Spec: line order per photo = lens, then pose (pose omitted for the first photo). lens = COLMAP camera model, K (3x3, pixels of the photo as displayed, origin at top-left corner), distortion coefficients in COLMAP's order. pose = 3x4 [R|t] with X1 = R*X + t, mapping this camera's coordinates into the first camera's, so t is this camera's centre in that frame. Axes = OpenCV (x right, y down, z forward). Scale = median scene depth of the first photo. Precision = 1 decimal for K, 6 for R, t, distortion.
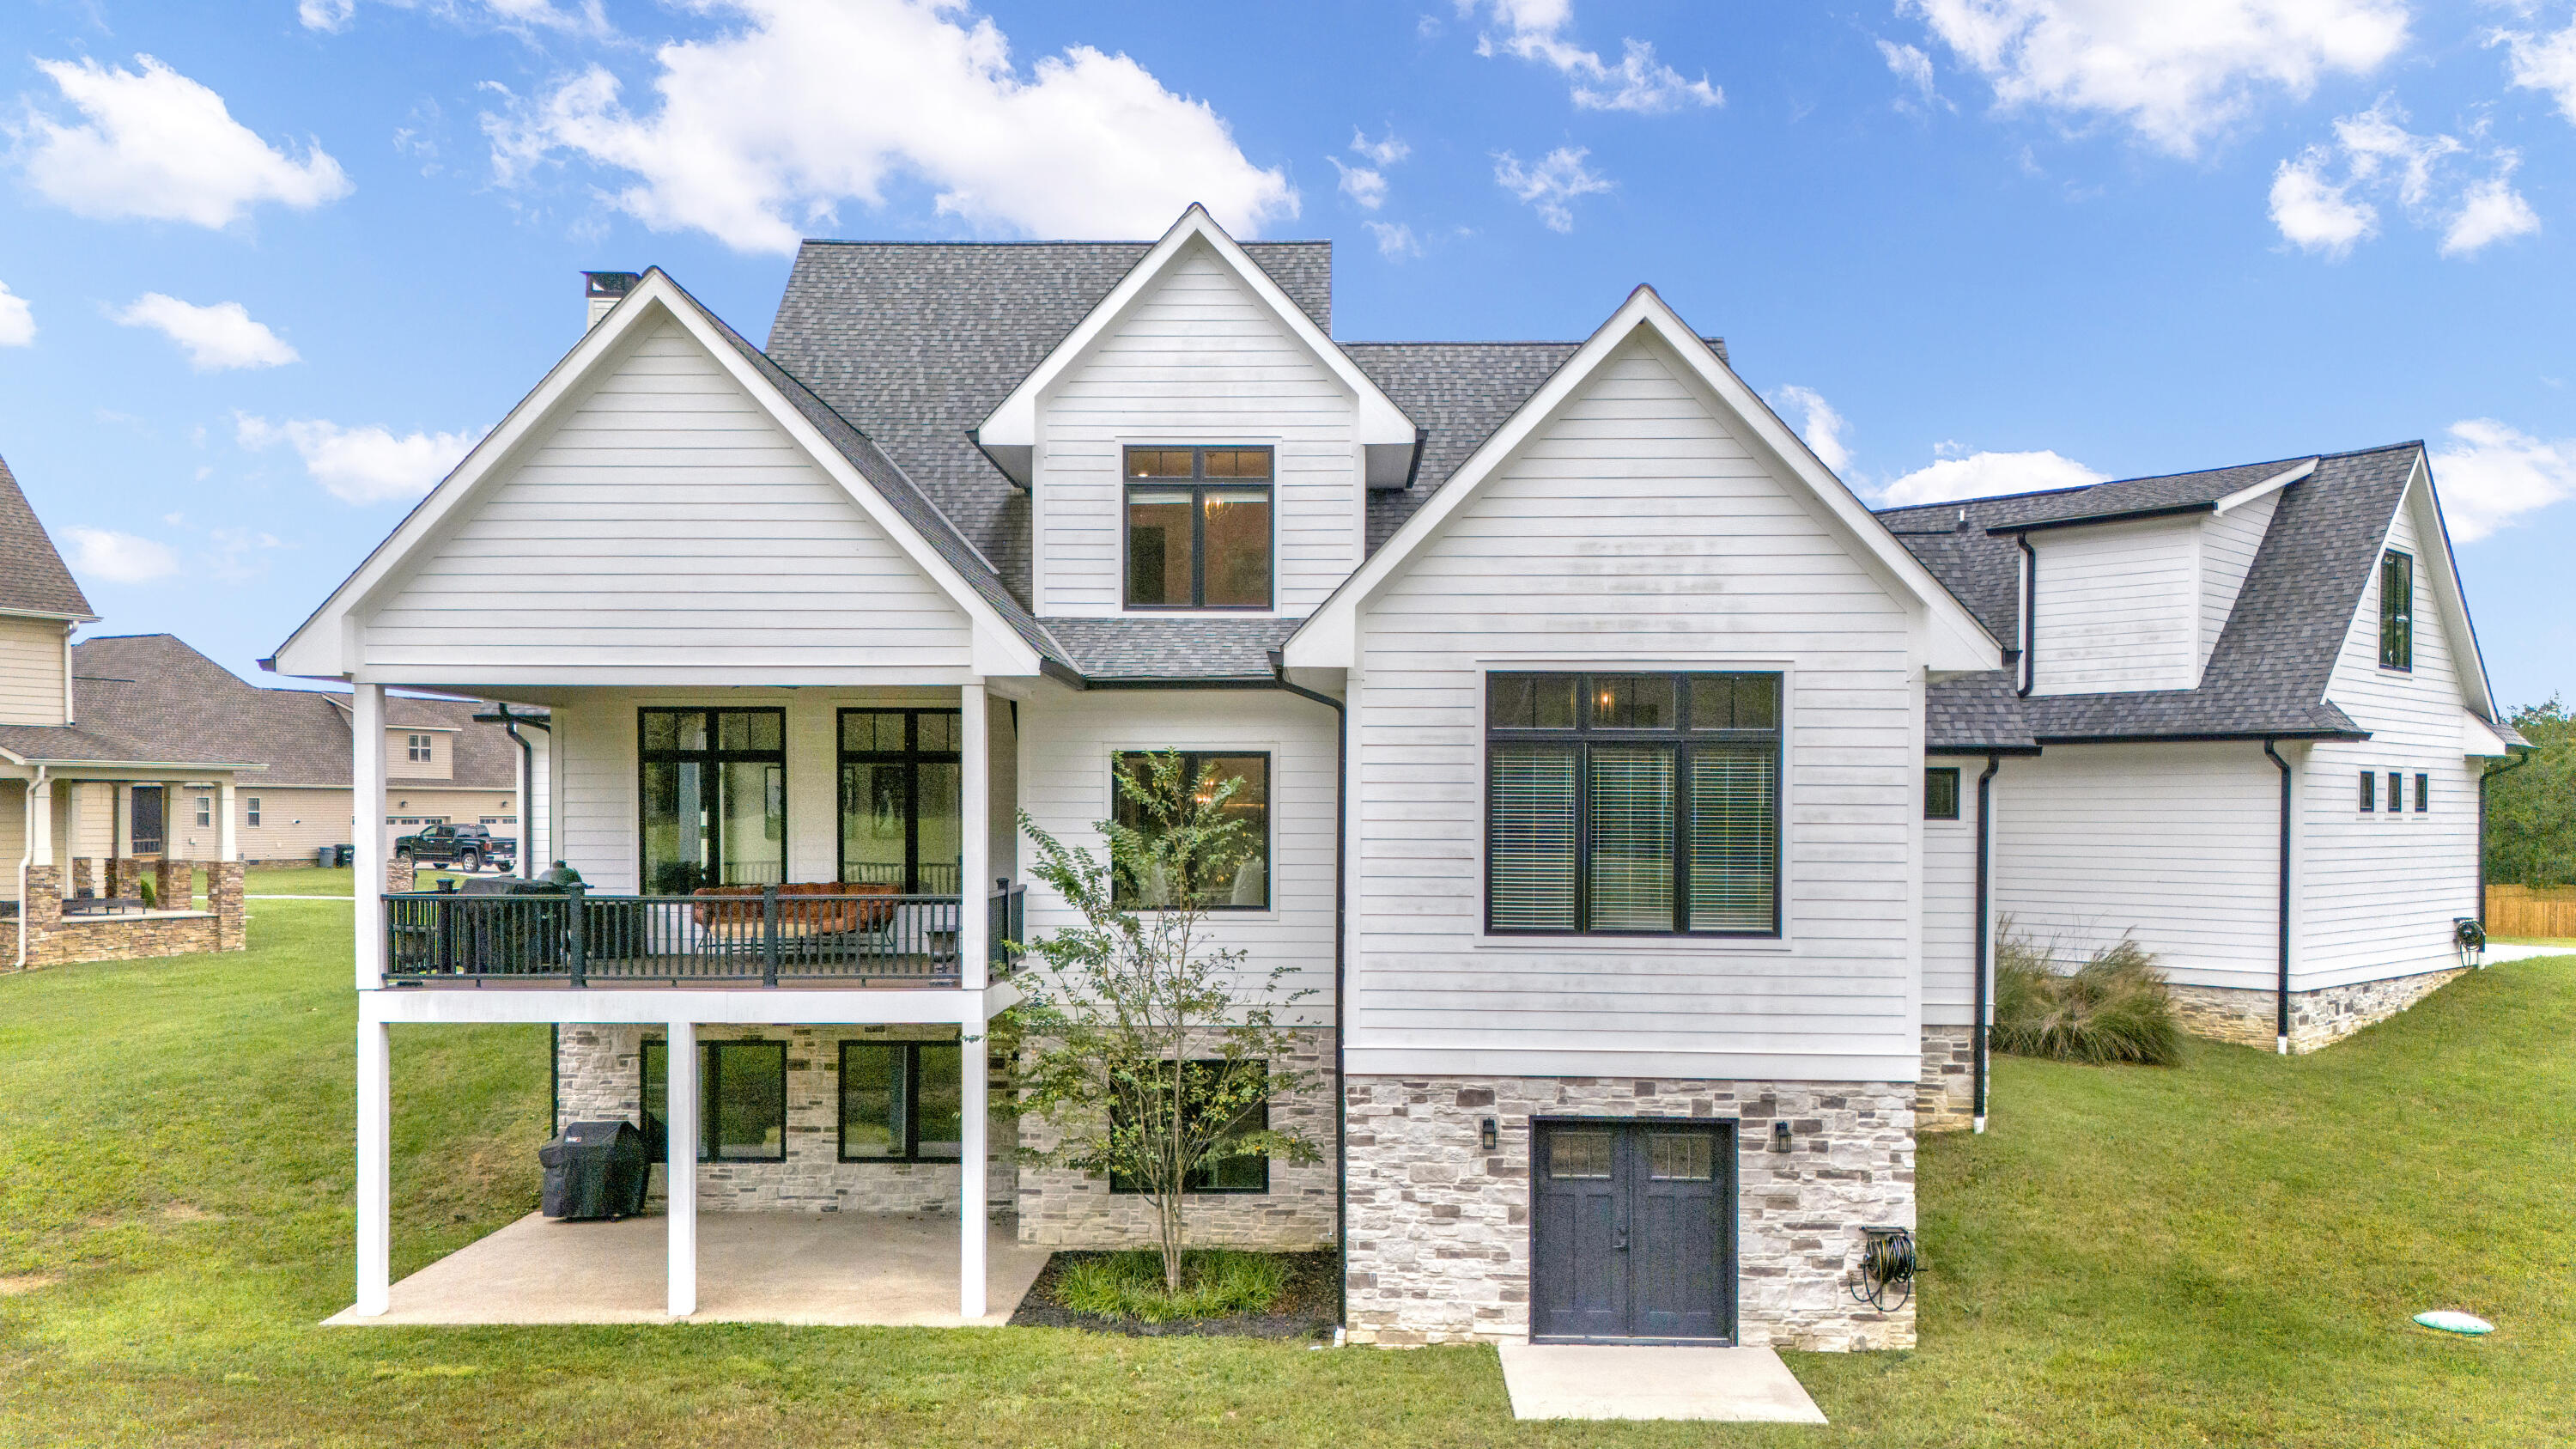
lens RADIAL K [[1875.7, 0, 1288.9], [0, 1875.7, 837.8], [0, 0, 1]] dist [0.110350, -0.214105]
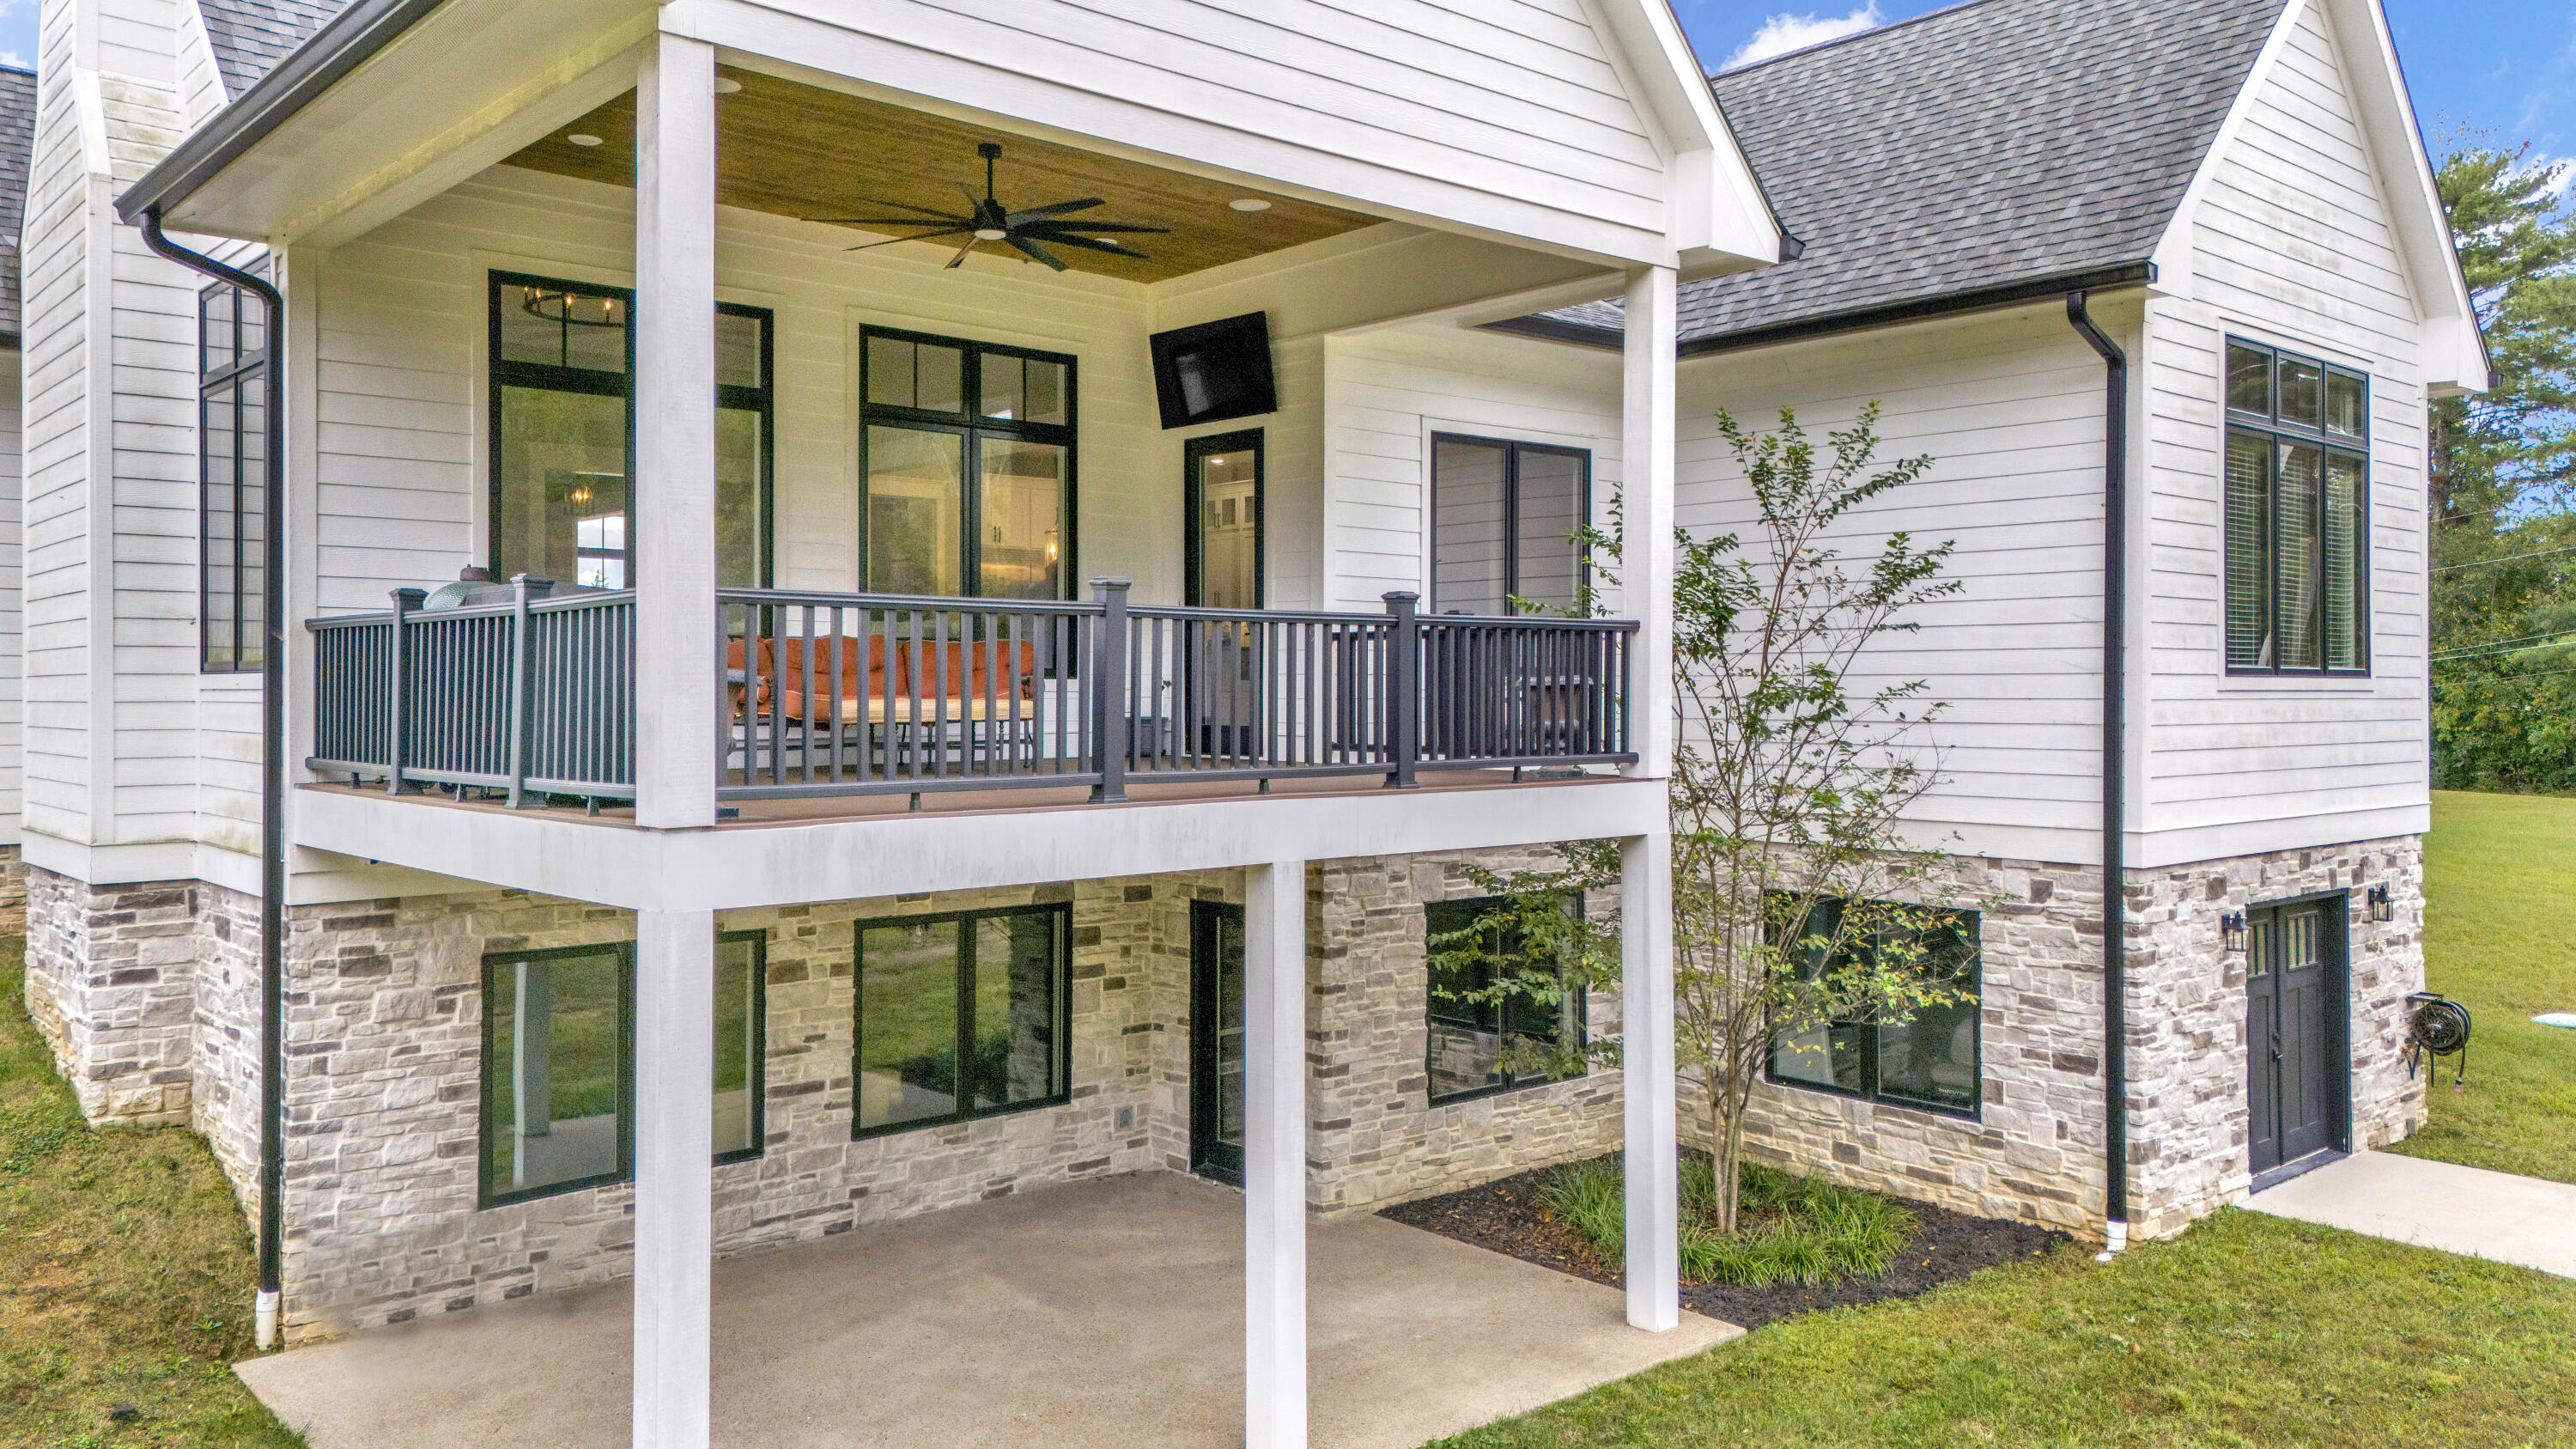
lens RADIAL K [[1907.3, 0, 1273.6], [0, 1907.3, 683.2], [0, 0, 1]] dist [0.114172, -0.176163]
pose [[0.737511, -0.000410, 0.675335, -0.715613], [0.007376, 0.999945, -0.007449, 0.057599], [-0.675295, 0.010475, 0.737473, 0.673727]]
